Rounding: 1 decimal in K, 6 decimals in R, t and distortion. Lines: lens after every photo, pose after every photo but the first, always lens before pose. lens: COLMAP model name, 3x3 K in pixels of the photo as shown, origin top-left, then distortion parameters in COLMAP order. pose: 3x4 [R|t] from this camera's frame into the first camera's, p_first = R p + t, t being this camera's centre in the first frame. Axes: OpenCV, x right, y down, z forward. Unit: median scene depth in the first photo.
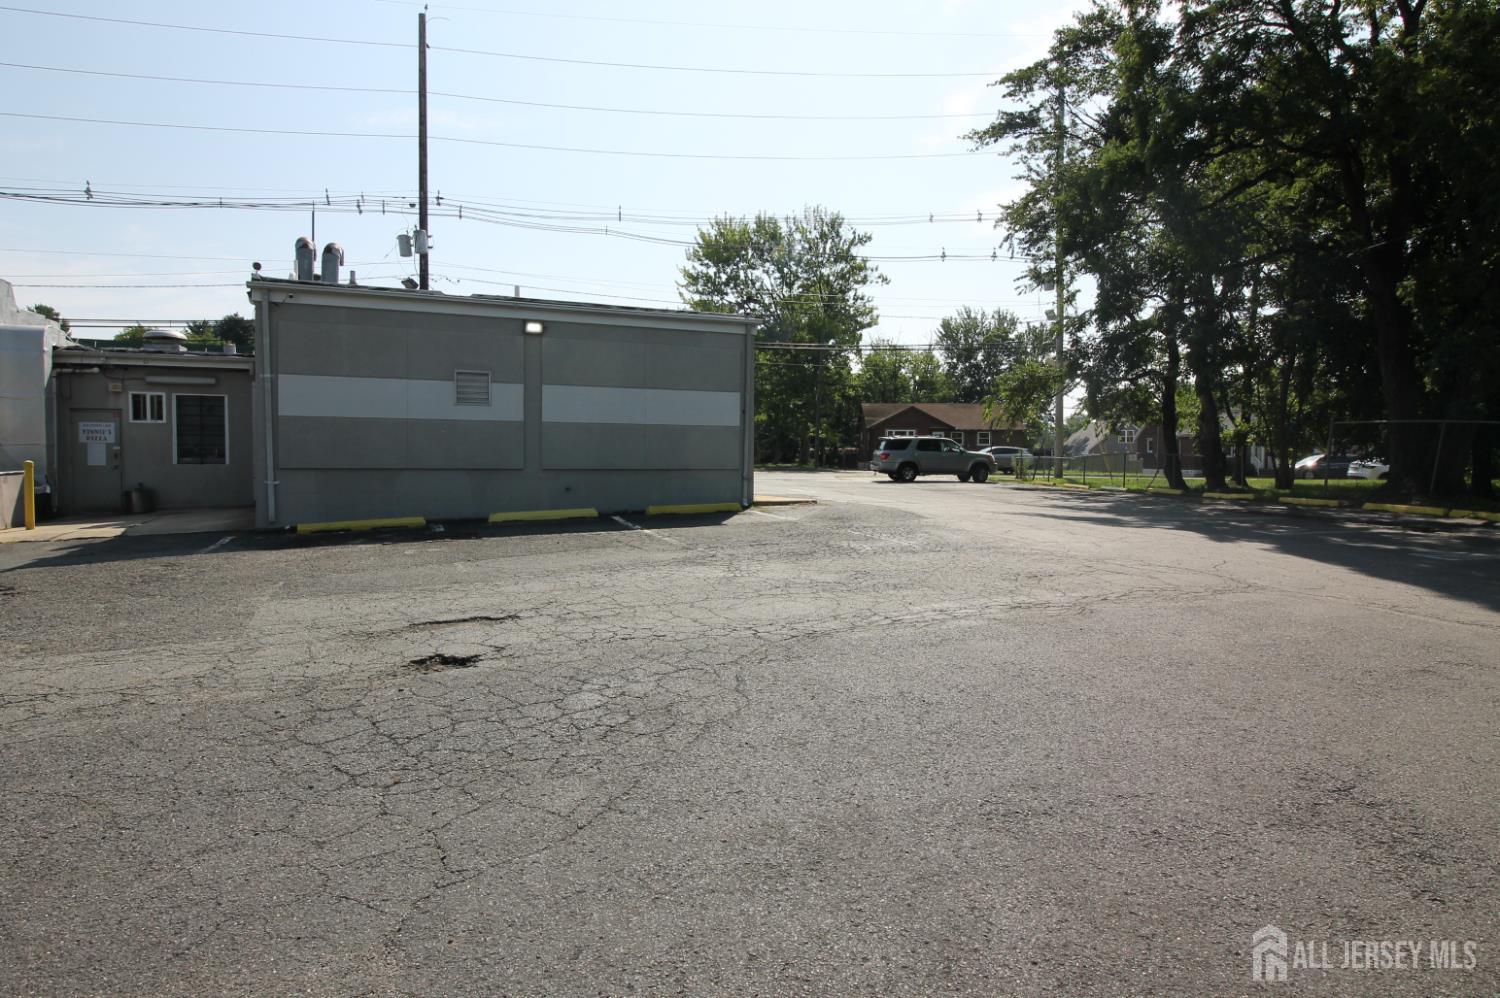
lens RADIAL K [[845.8, 0, 756.5], [0, 845.8, 479.3], [0, 0, 1]] dist [0.007514, -0.012168]
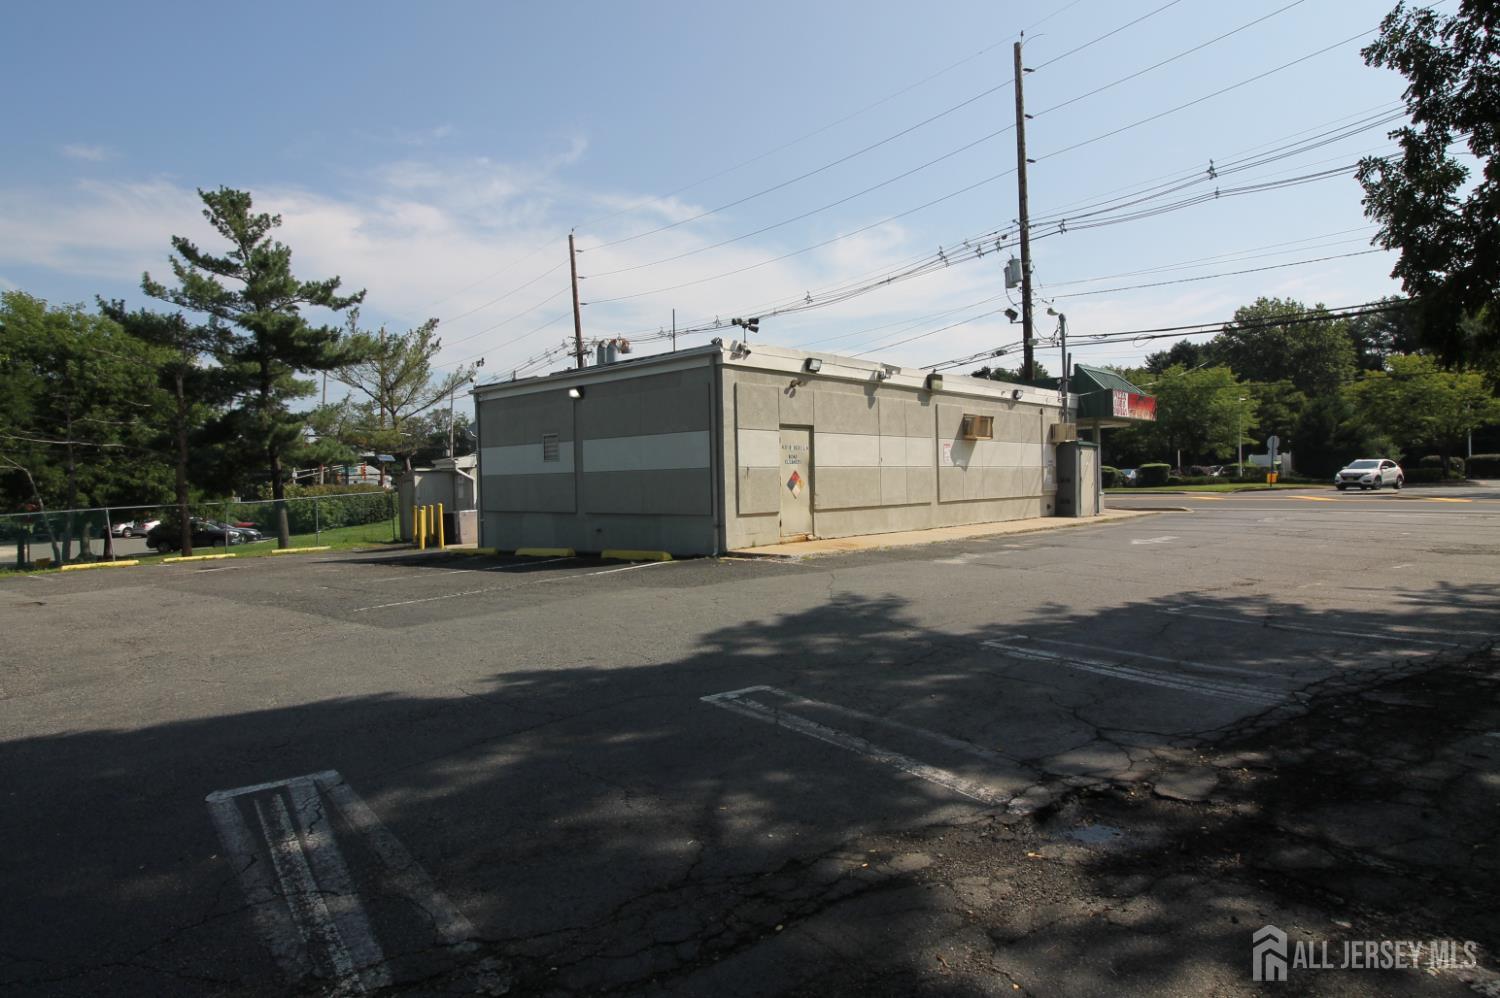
lens RADIAL K [[880.5, 0, 779.8], [0, 880.5, 490.3], [0, 0, 1]] dist [-0.003369, -0.004261]
pose [[0.442279, -0.009792, -0.896824, 1.240217], [-0.000485, 0.999938, -0.011156, -0.039038], [0.896877, 0.005369, 0.442247, 0.918102]]
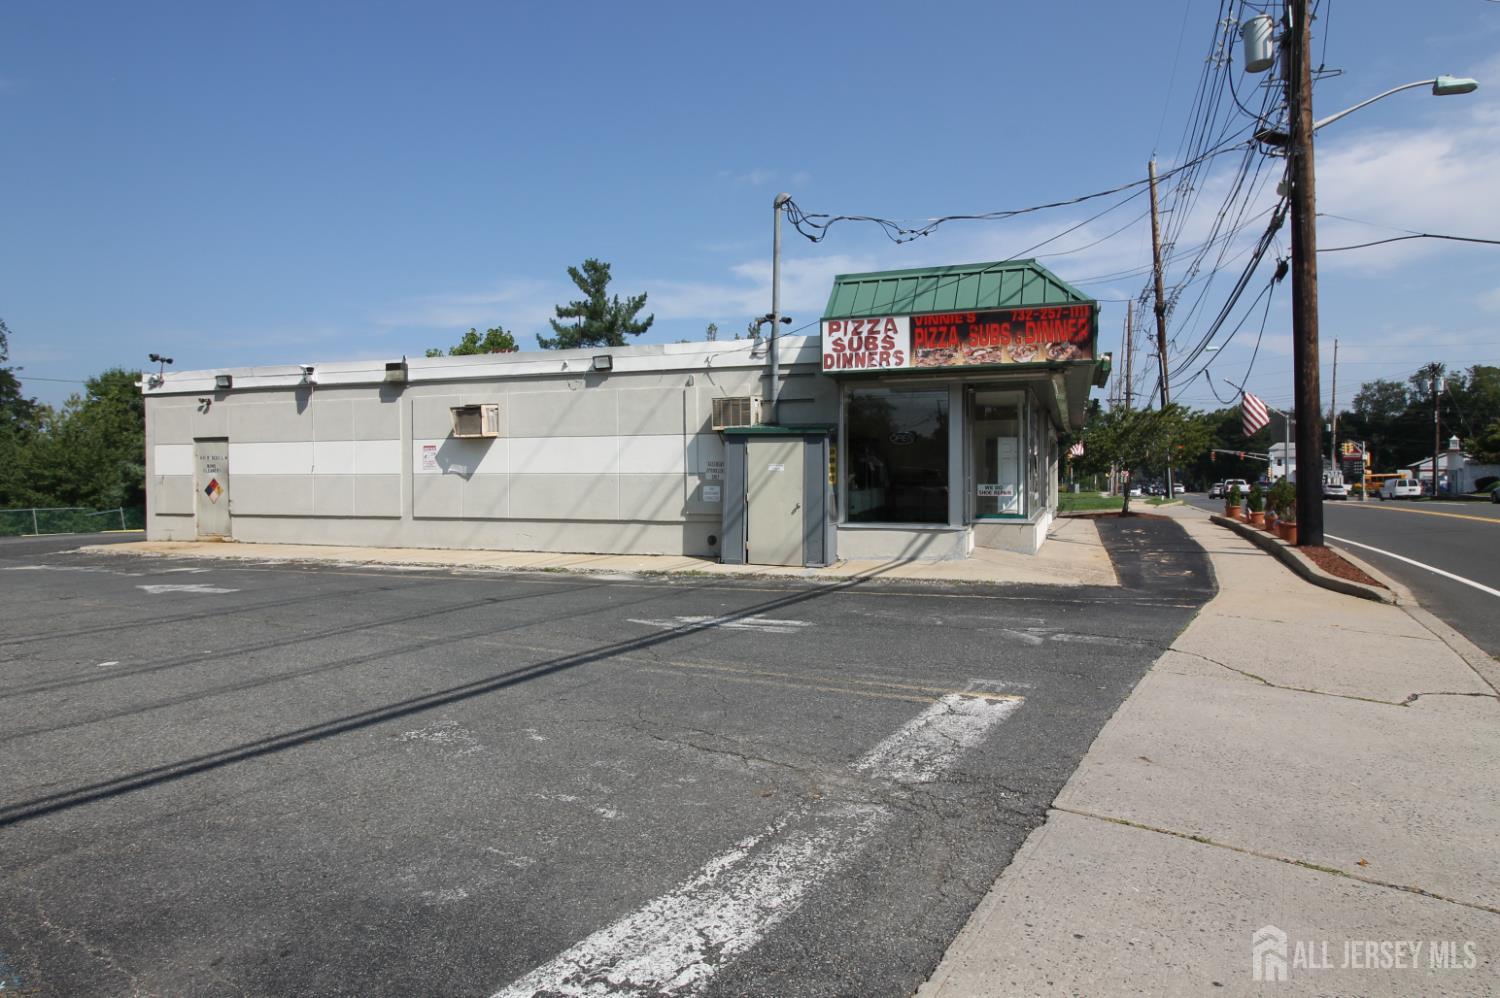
lens RADIAL K [[880.5, 0, 779.8], [0, 880.5, 490.3], [0, 0, 1]] dist [-0.003369, -0.004261]
pose [[-0.679813, 0.016063, -0.733210, 0.143043], [-0.020238, 0.998968, 0.040650, -0.194565], [0.733106, 0.042474, -0.678787, 4.390664]]
